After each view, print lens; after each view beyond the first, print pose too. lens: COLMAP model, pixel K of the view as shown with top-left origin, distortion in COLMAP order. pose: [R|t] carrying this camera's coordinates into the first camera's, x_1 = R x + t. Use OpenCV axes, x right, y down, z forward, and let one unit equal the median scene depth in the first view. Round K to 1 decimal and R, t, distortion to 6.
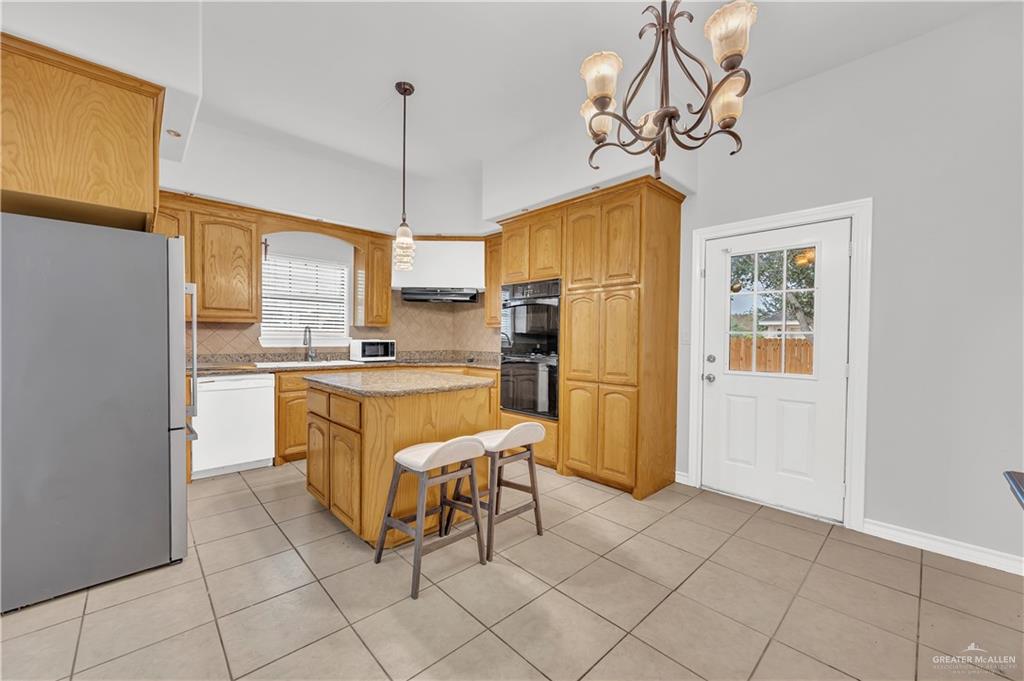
lens RADIAL K [[399.5, 0, 514.6], [0, 399.5, 341.7], [0, 0, 1]] dist [-0.001196, -0.000056]
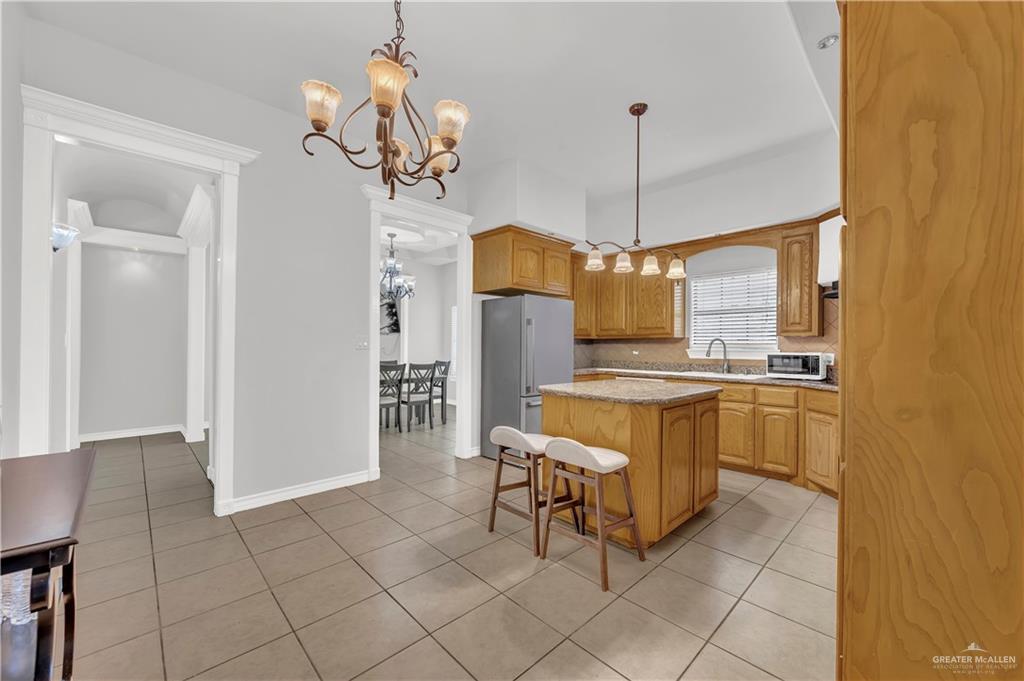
lens RADIAL K [[399.5, 0, 514.8], [0, 399.5, 343.1], [0, 0, 1]] dist [-0.001196, -0.000056]
pose [[0.005810, -0.018400, -0.999814, 0.566238], [-0.015447, 0.999710, -0.018488, -0.000587], [0.999864, 0.015551, 0.005524, 0.513262]]
